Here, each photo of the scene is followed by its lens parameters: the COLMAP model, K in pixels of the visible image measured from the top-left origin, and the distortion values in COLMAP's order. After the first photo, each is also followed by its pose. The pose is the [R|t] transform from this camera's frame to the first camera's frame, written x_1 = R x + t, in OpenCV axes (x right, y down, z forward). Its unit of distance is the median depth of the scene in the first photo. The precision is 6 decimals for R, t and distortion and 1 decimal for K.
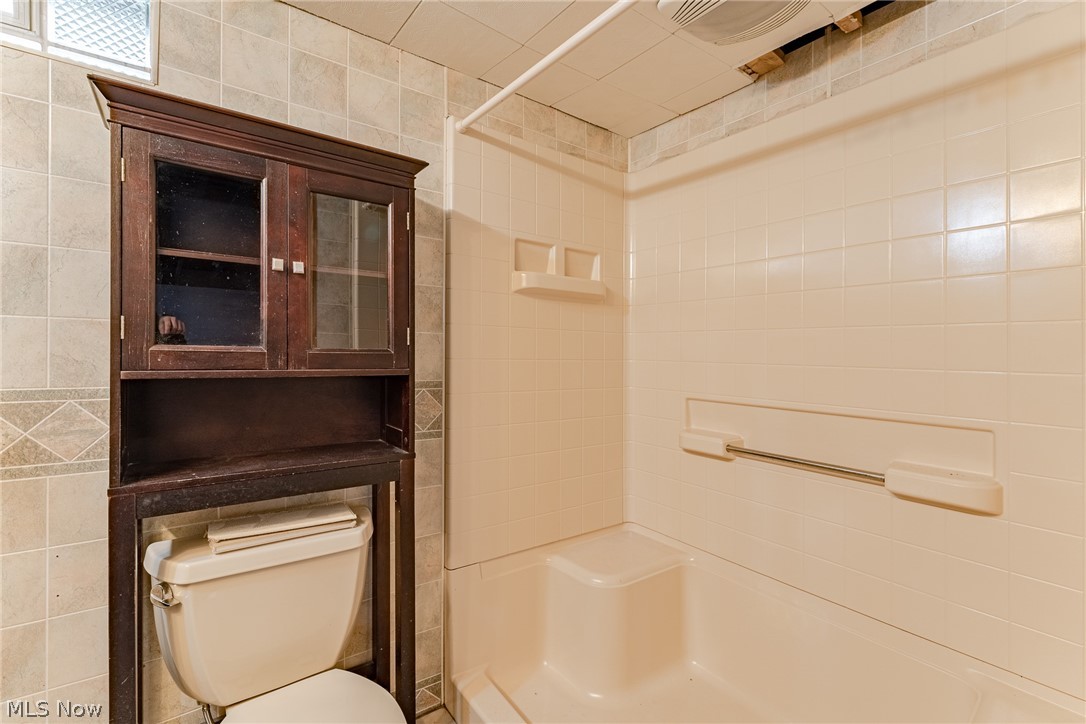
lens RADIAL K [[493.6, 0, 543.0], [0, 493.6, 362.0], [0, 0, 1]] dist [-0.001337, 0.000725]
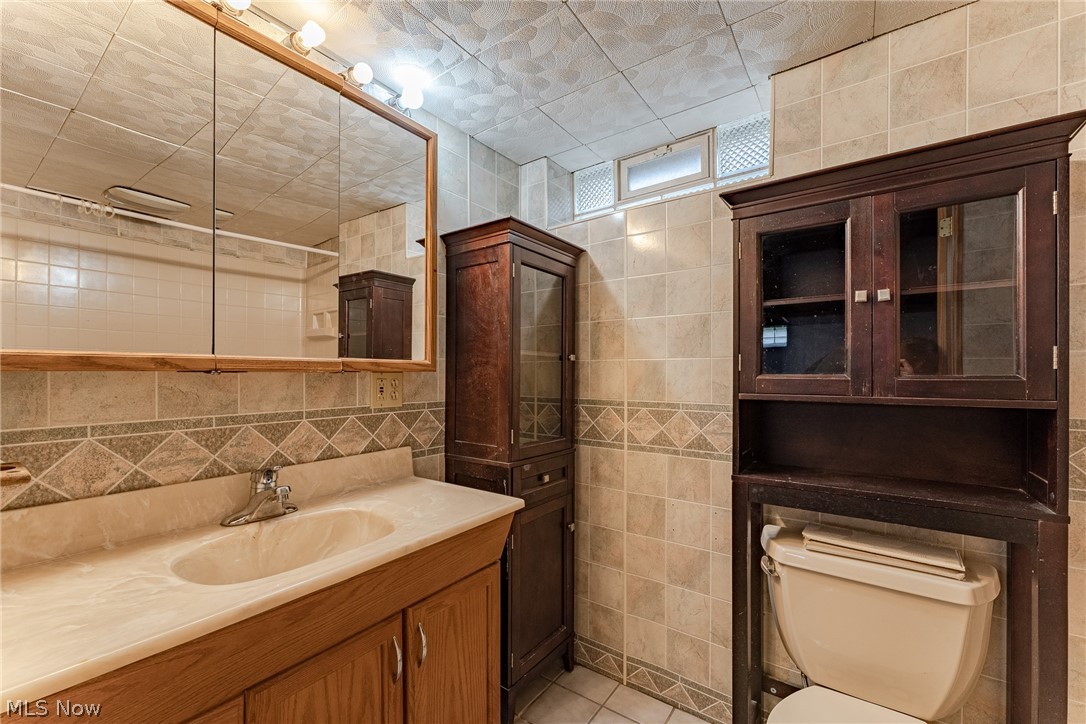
lens RADIAL K [[437.5, 0, 544.3], [0, 437.5, 392.4], [0, 0, 1]] dist [0.001304, 0.000075]
pose [[0.301213, 0.022442, -0.953293, 0.147786], [-0.015348, 0.999708, 0.018686, 0.000445], [0.953433, 0.009003, 0.301470, 0.075973]]
